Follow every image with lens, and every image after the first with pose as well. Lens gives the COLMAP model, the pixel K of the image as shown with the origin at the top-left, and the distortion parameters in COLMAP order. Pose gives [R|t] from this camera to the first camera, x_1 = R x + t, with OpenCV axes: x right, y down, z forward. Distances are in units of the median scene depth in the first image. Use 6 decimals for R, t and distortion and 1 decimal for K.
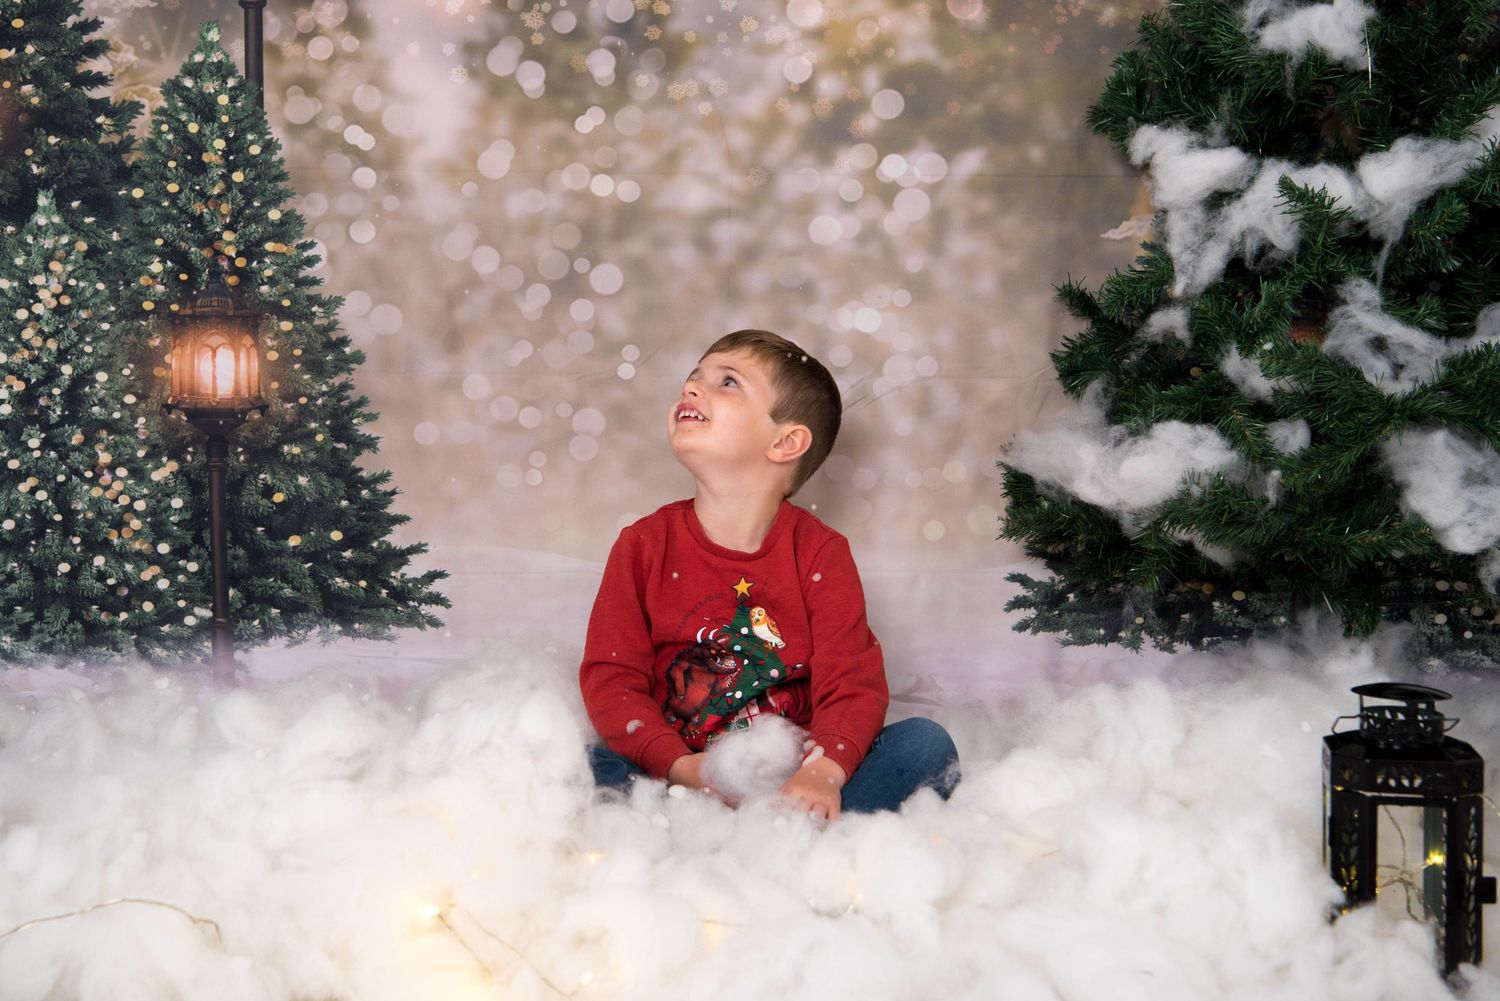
lens RADIAL K [[2453.3, 0, 682.1], [0, 2453.3, 456.4], [0, 0, 1]] dist [0.225691, 0.000000]
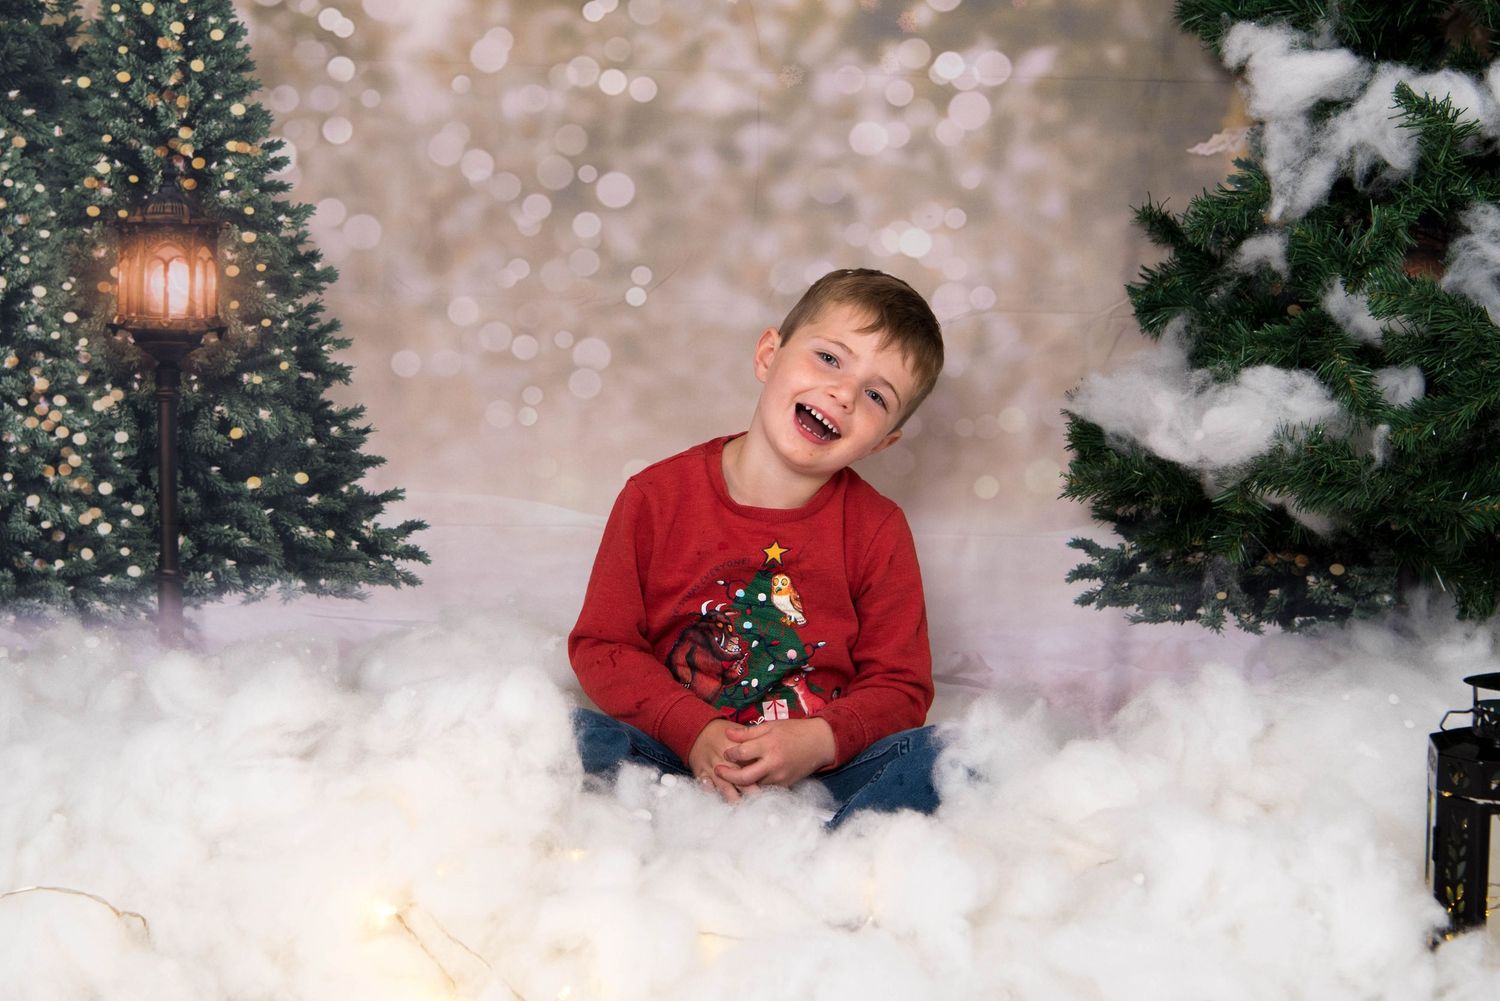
lens RADIAL K [[2684.8, 0, 673.6], [0, 2684.8, 439.5], [0, 0, 1]] dist [0.169264, 0.000000]
pose [[0.999486, 0.021176, -0.024051, 0.015518], [-0.020925, 0.999724, 0.010659, 0.005843], [0.024270, -0.010151, 0.999654, 0.051746]]
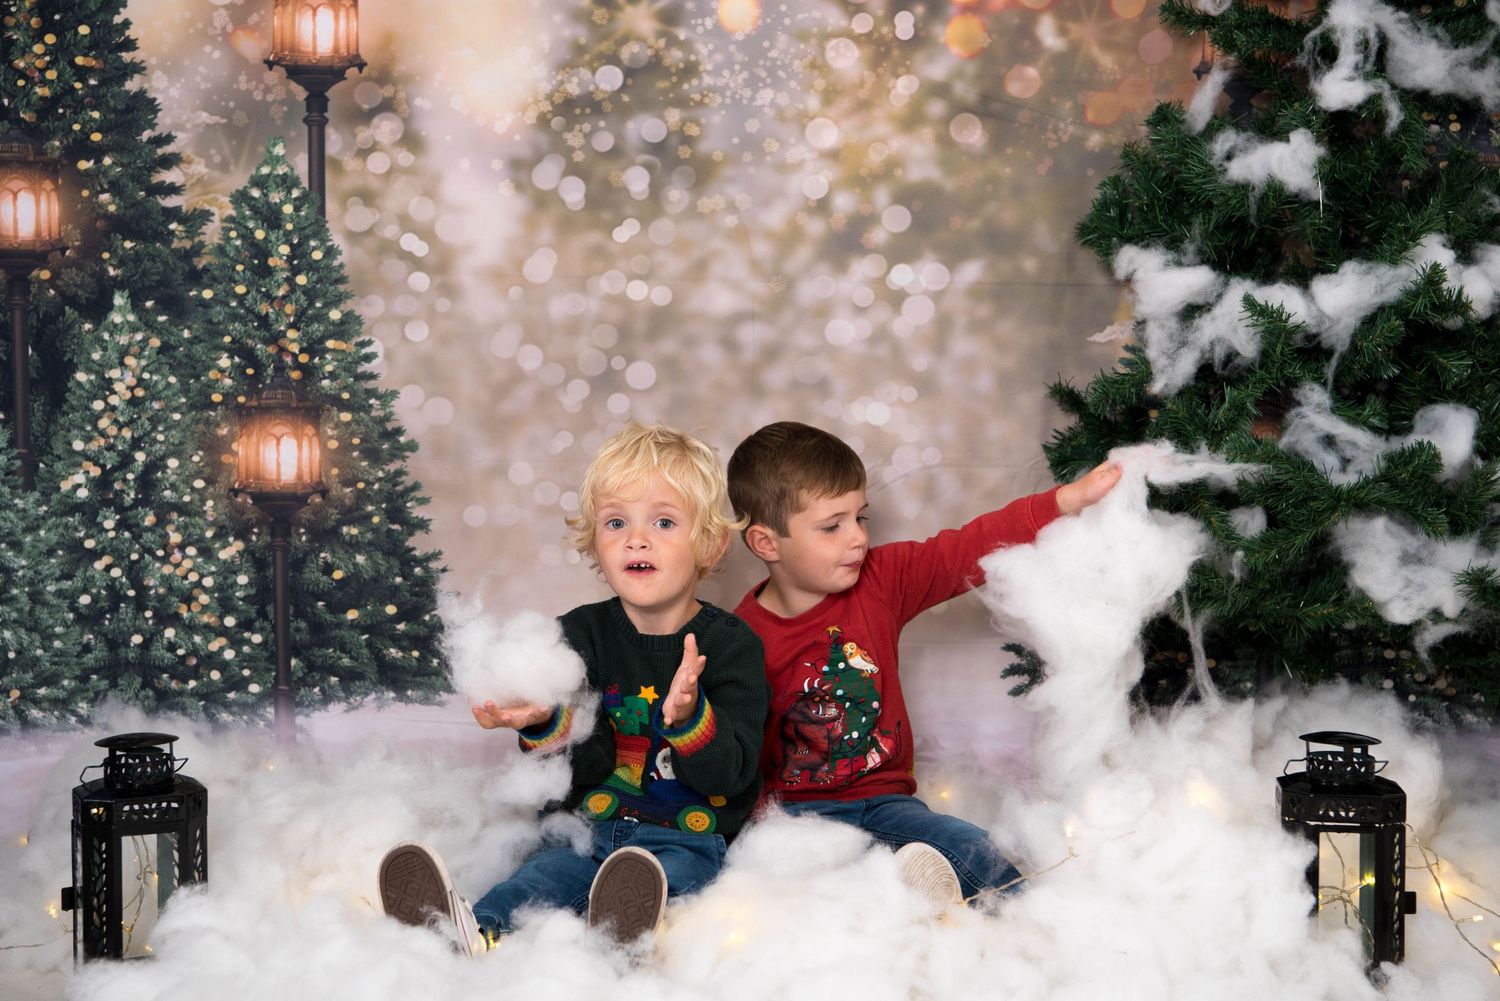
lens RADIAL K [[3515.3, 0, 696.4], [0, 3515.3, 522.3], [0, 0, 1]] dist [0.420467, 0.000000]
pose [[0.997431, 0.001541, 0.071613, -0.125969], [-0.001744, 0.999995, 0.002773, -0.011789], [-0.071609, -0.002891, 0.997429, -0.603417]]
